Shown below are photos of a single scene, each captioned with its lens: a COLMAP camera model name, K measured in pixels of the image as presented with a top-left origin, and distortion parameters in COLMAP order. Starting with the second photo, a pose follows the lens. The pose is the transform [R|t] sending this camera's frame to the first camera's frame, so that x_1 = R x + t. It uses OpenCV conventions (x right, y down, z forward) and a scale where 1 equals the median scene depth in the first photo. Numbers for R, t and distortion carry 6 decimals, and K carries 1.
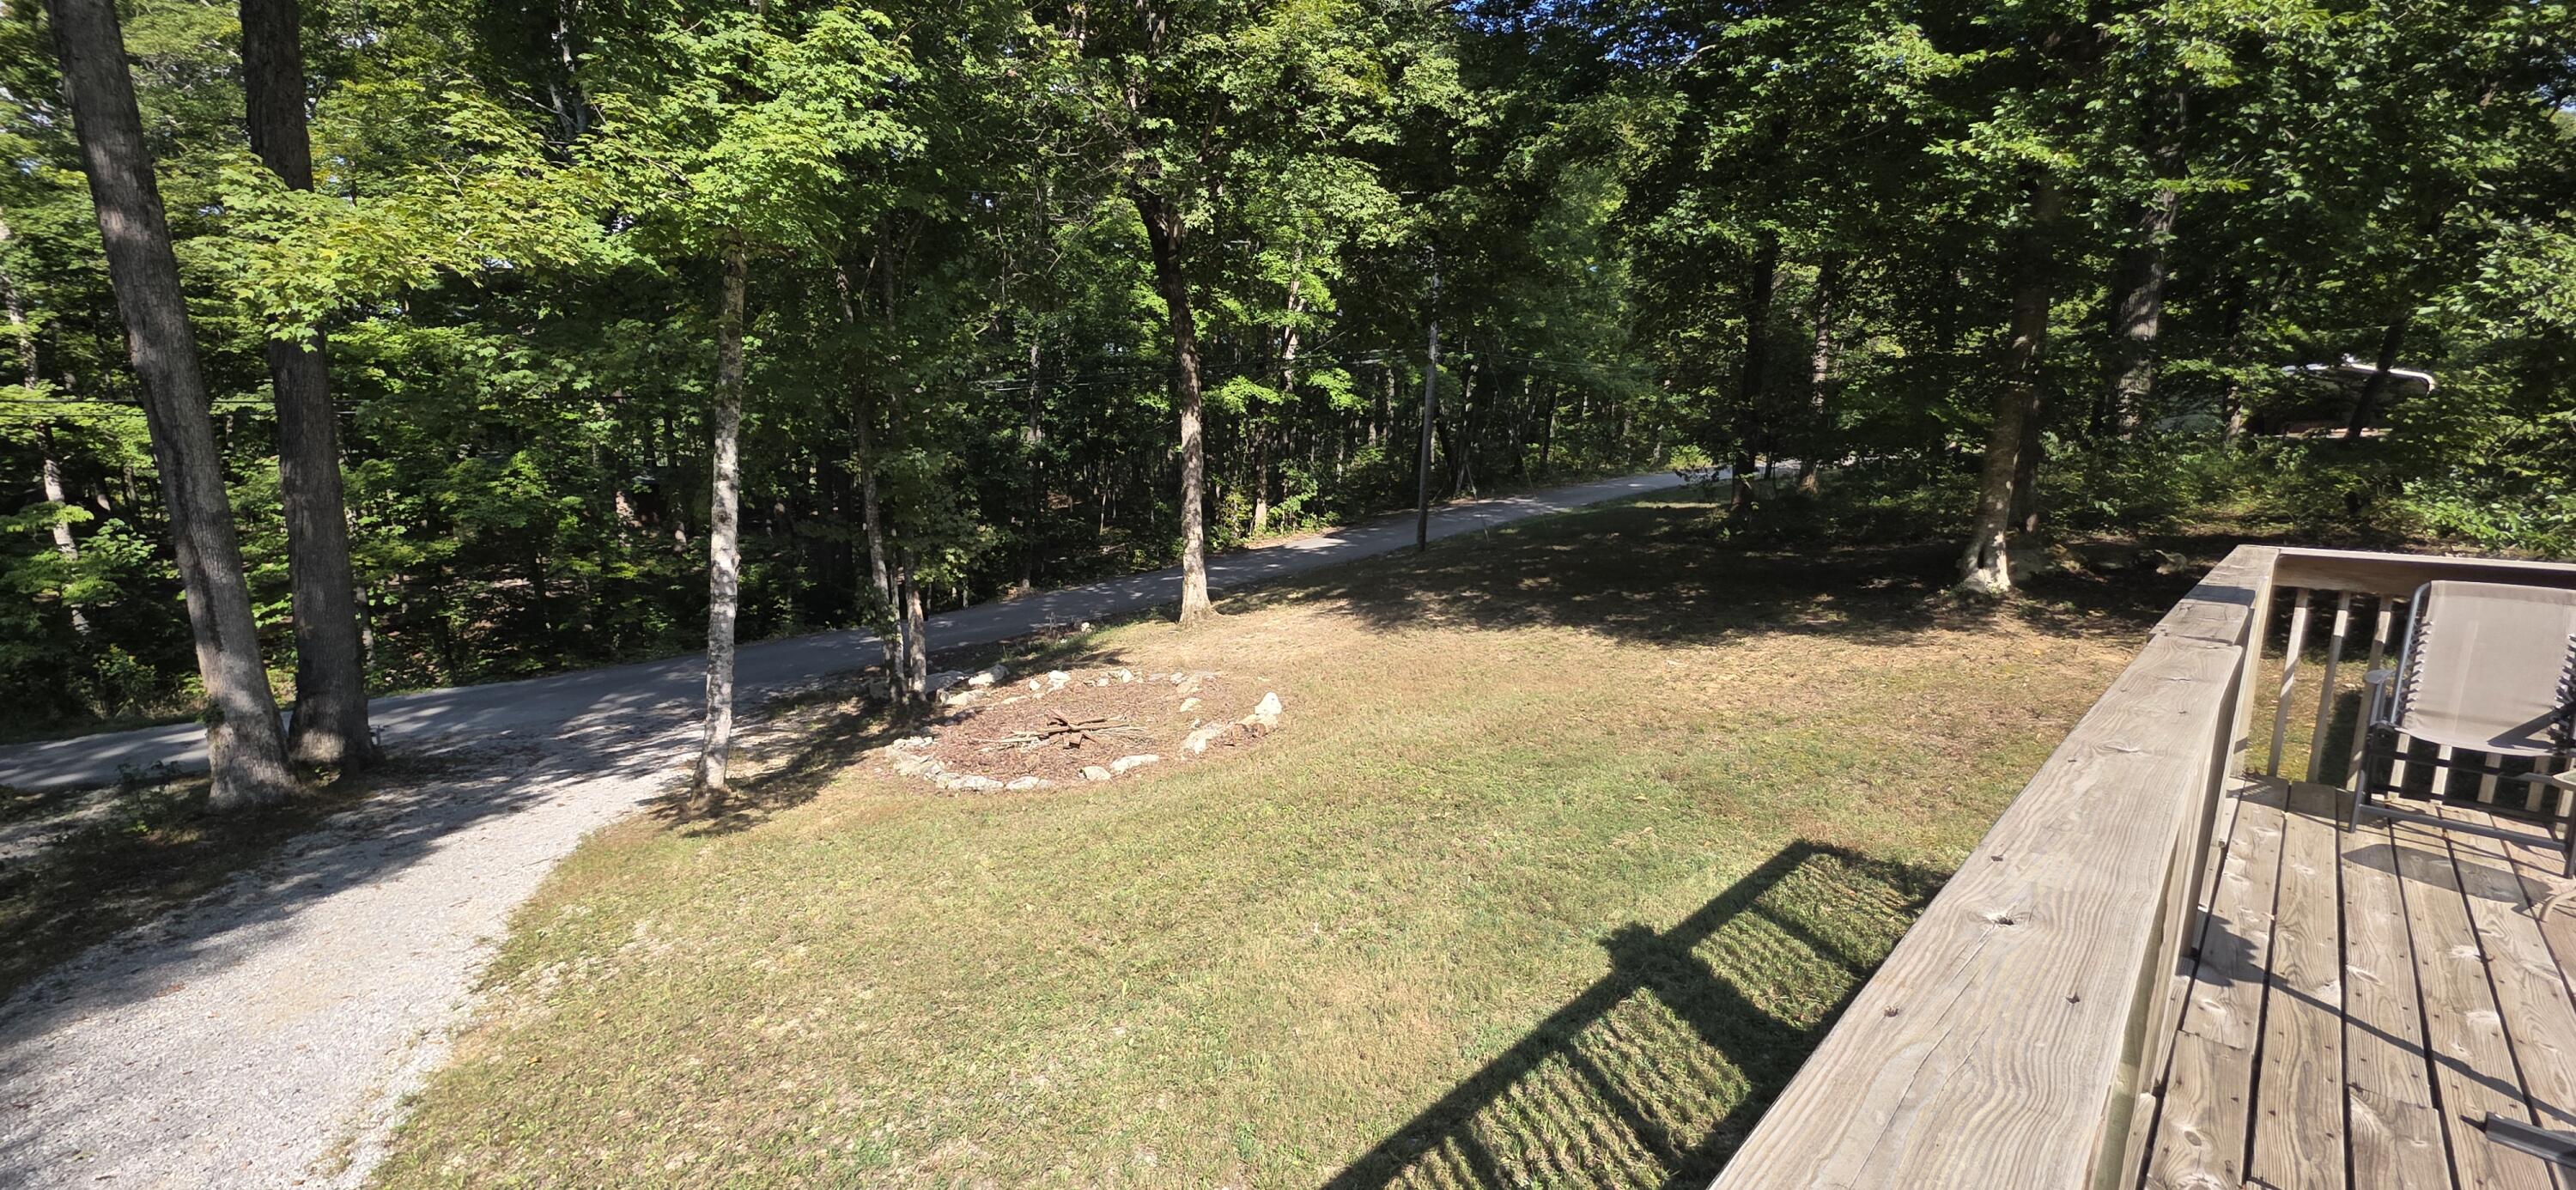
lens RADIAL K [[1029.6, 0, 1280.0], [0, 1029.6, 597.9], [0, 0, 1]] dist [-0.001102, 0.000640]
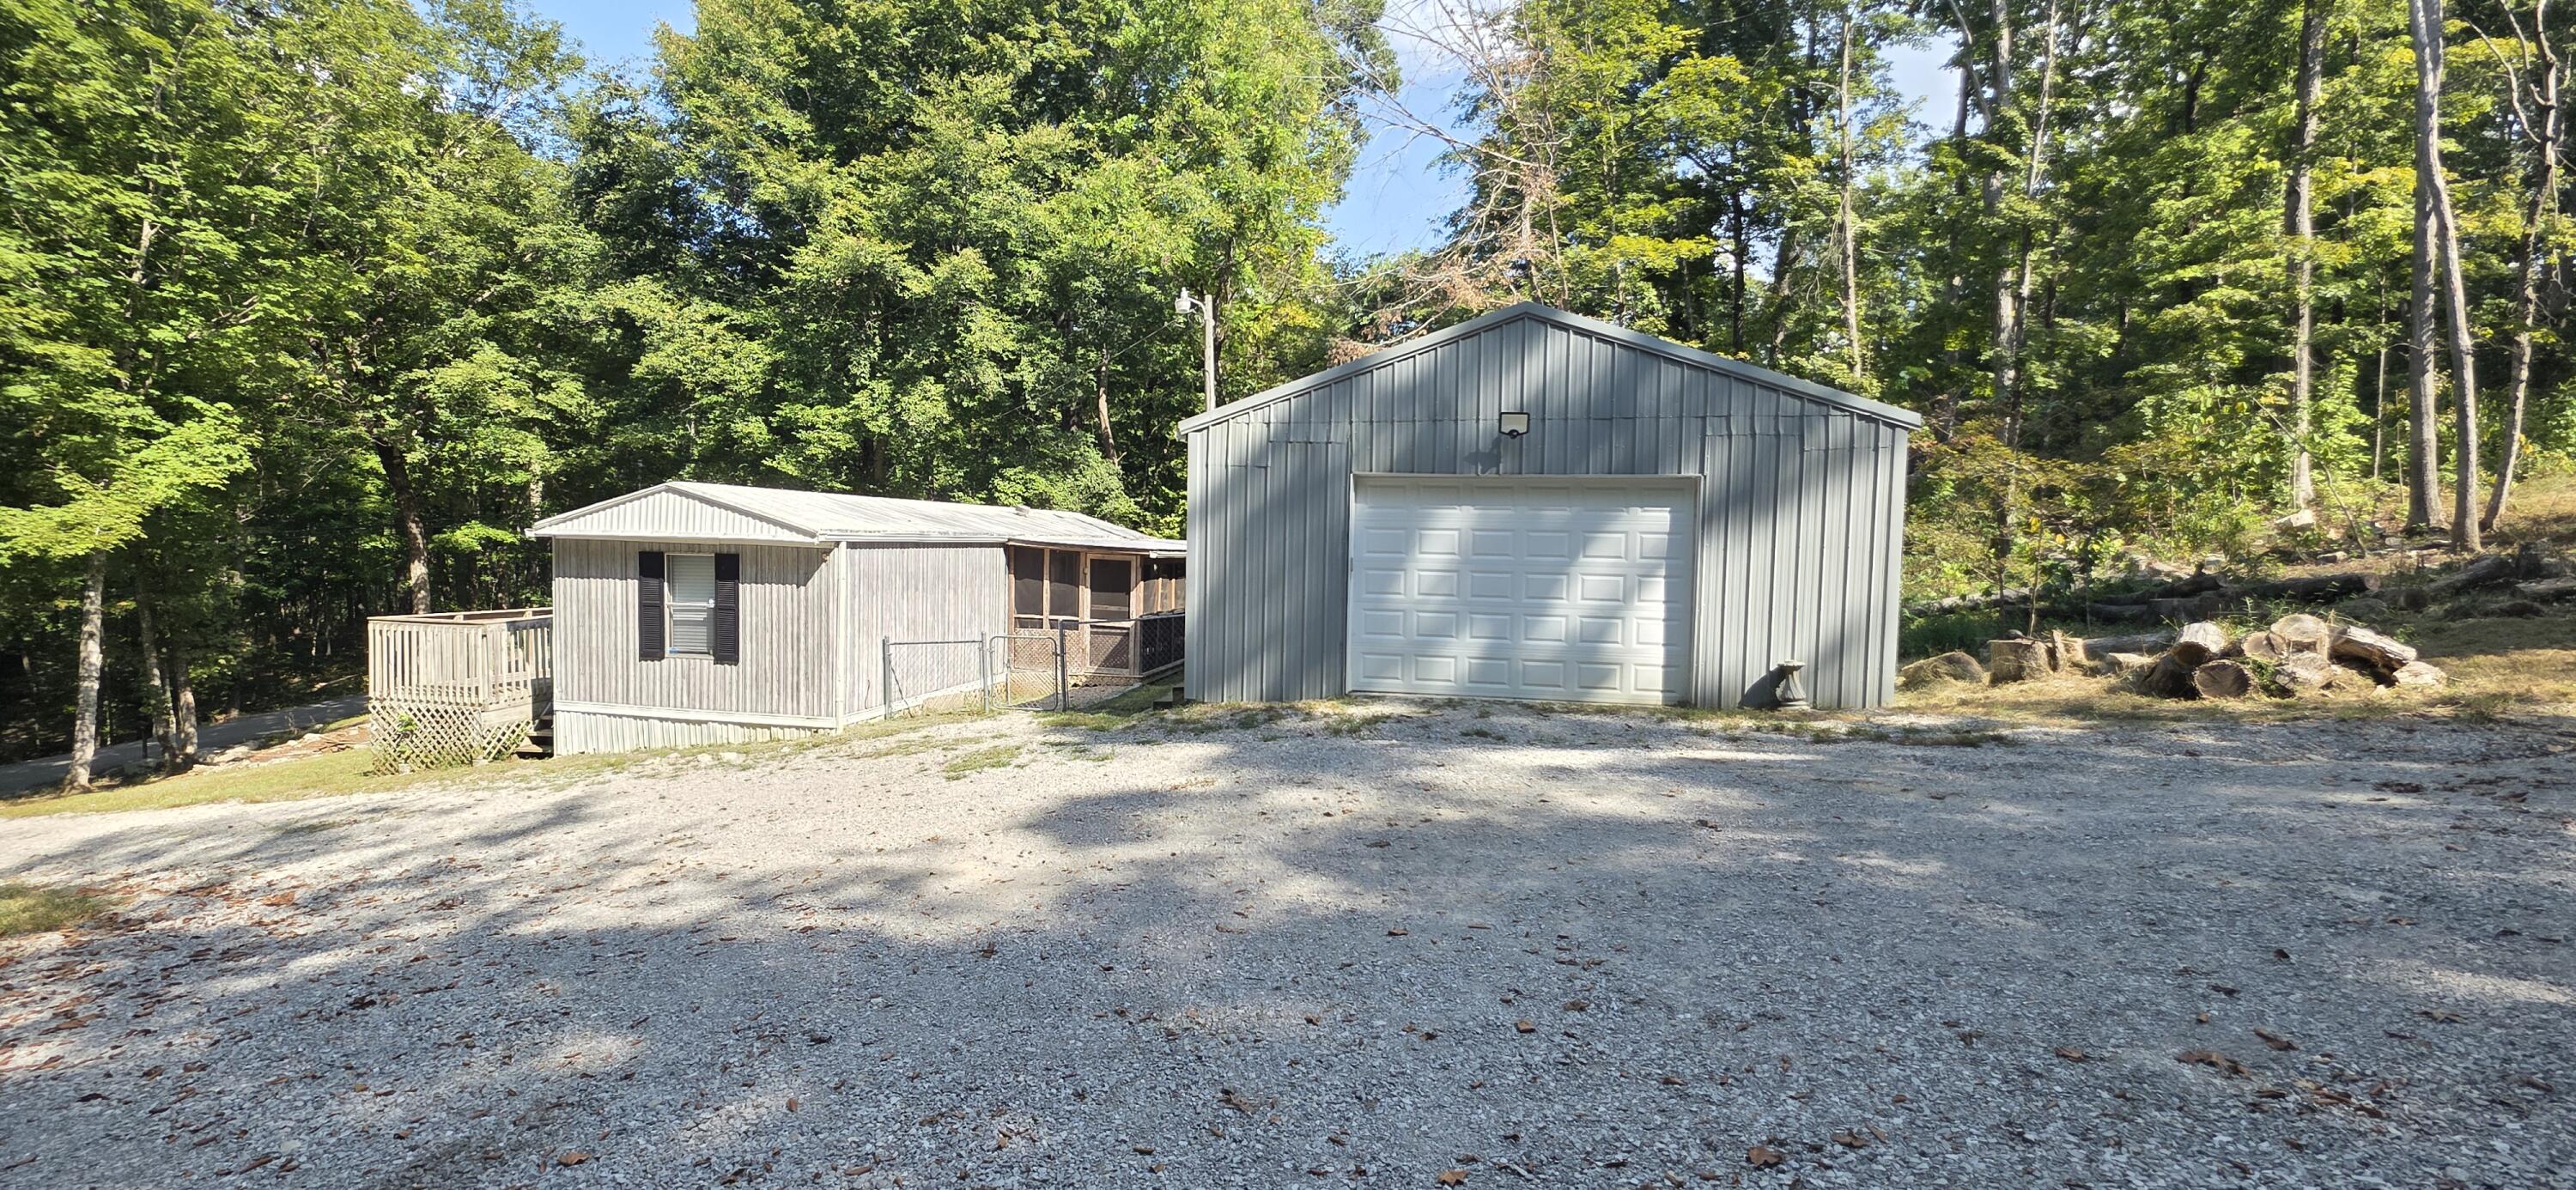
lens RADIAL K [[1029.6, 0, 1285.7], [0, 1029.6, 596.7], [0, 0, 1]] dist [-0.001102, 0.000640]
pose [[0.820922, -0.053322, 0.568545, 0.137420], [0.115075, 0.990653, -0.073247, 0.185114], [-0.559325, 0.125555, 0.819385, -1.345729]]
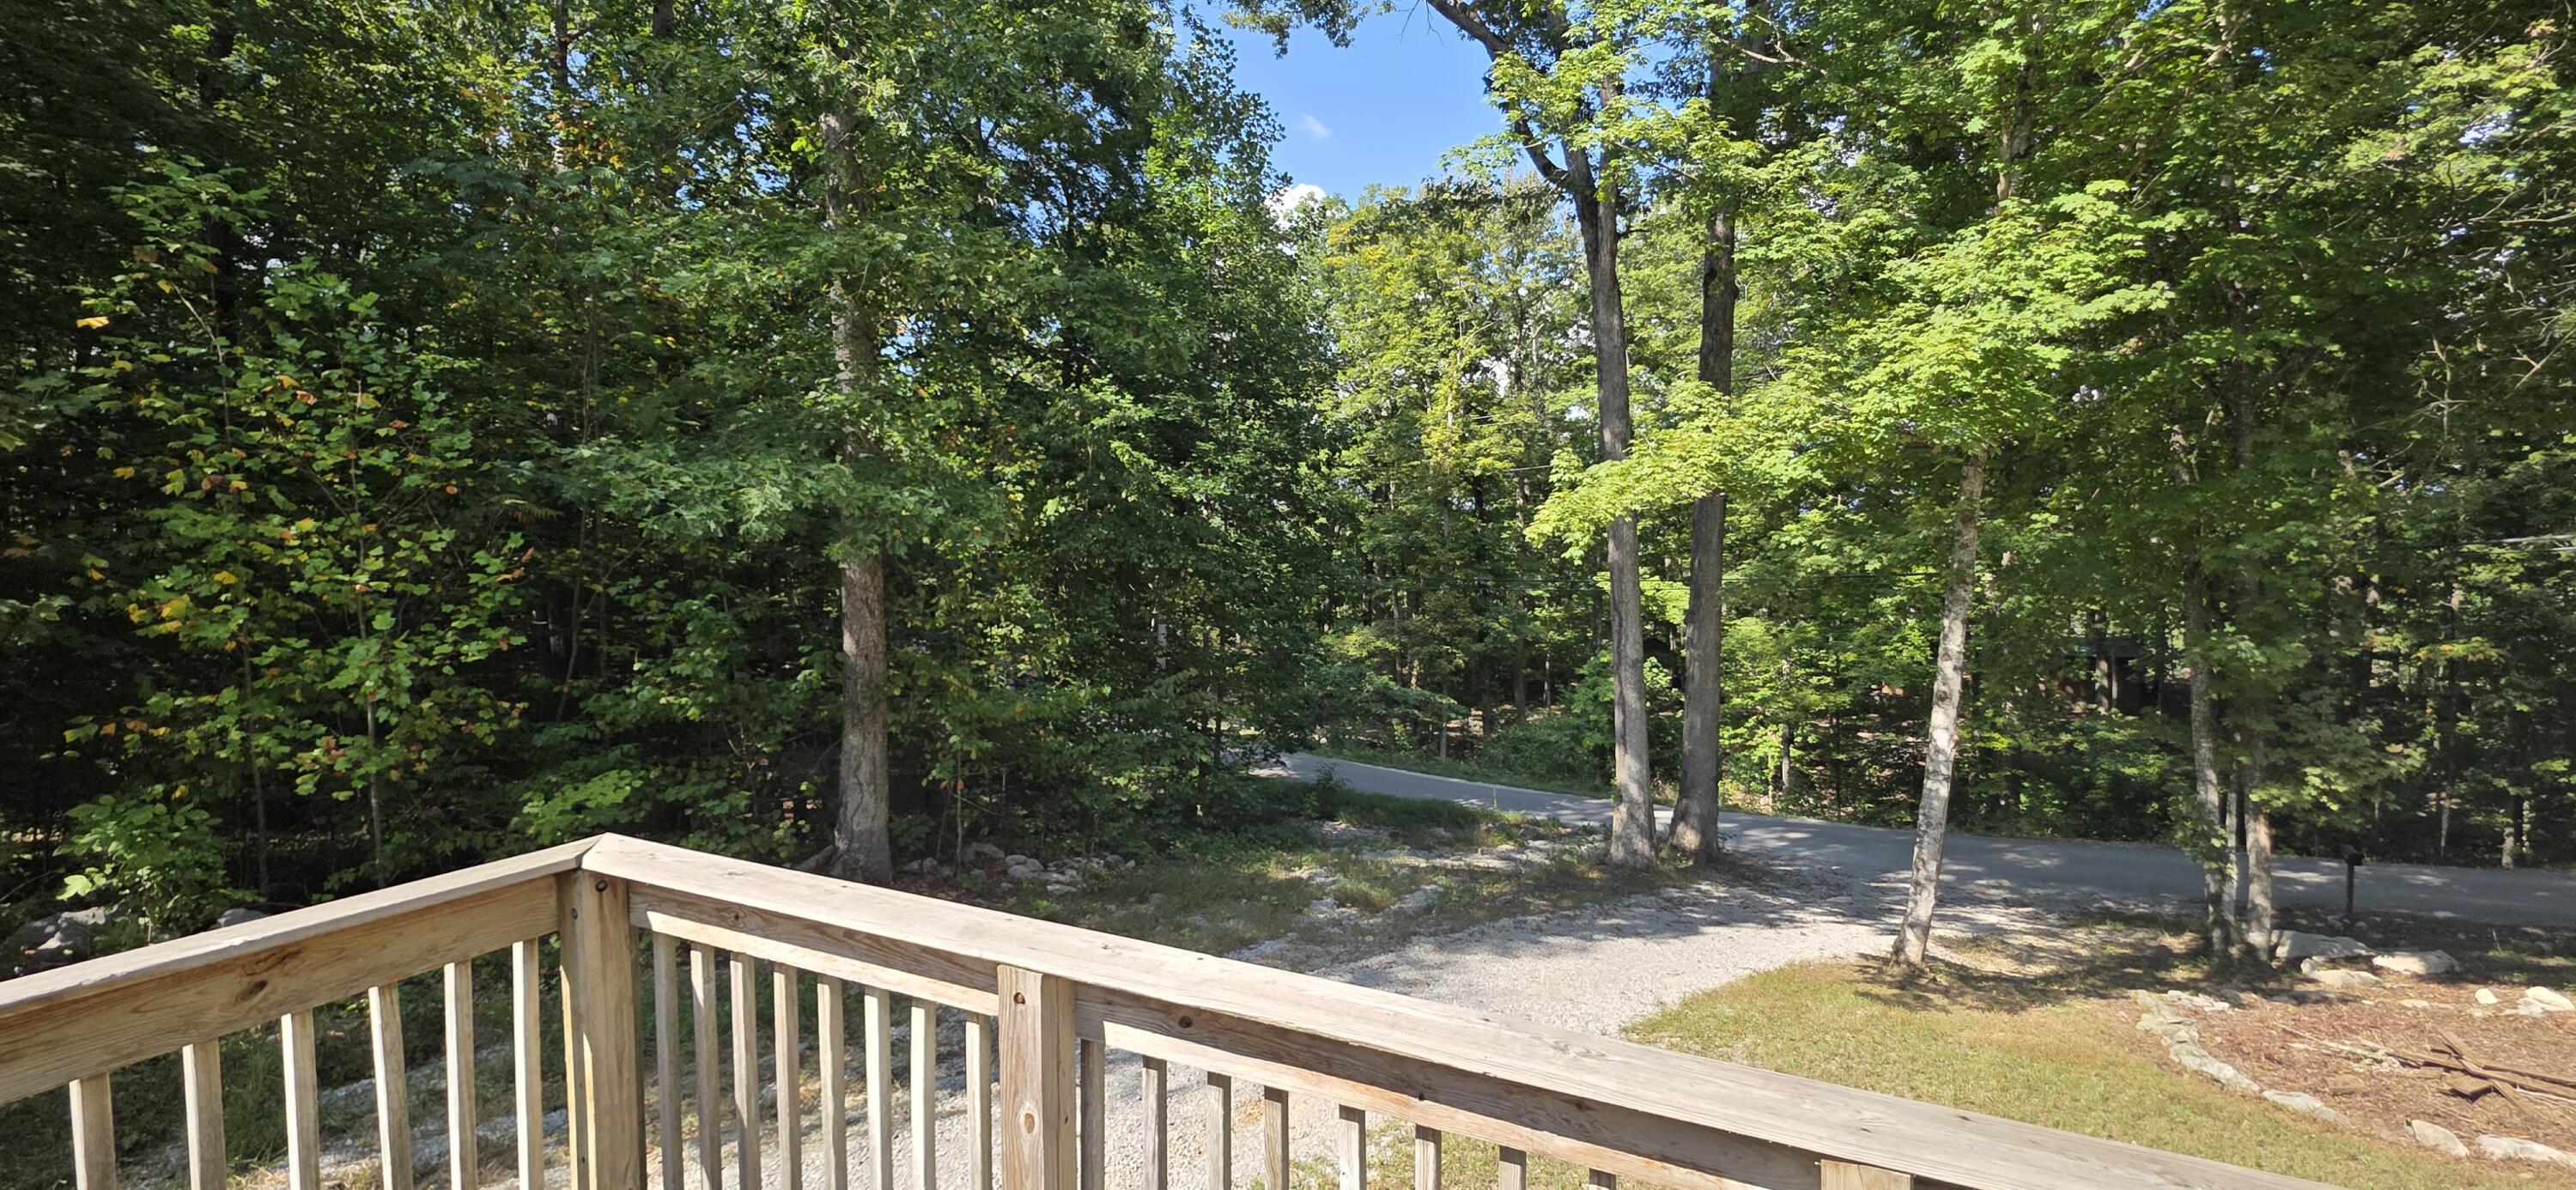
lens RADIAL K [[1029.6, 0, 1284.6], [0, 1029.6, 595.5], [0, 0, 1]] dist [-0.001102, 0.000640]
pose [[0.327947, 0.006125, -0.944676, 0.161191], [-0.157793, 0.986286, -0.048384, -0.018816], [0.931425, 0.164930, 0.324416, 0.034220]]
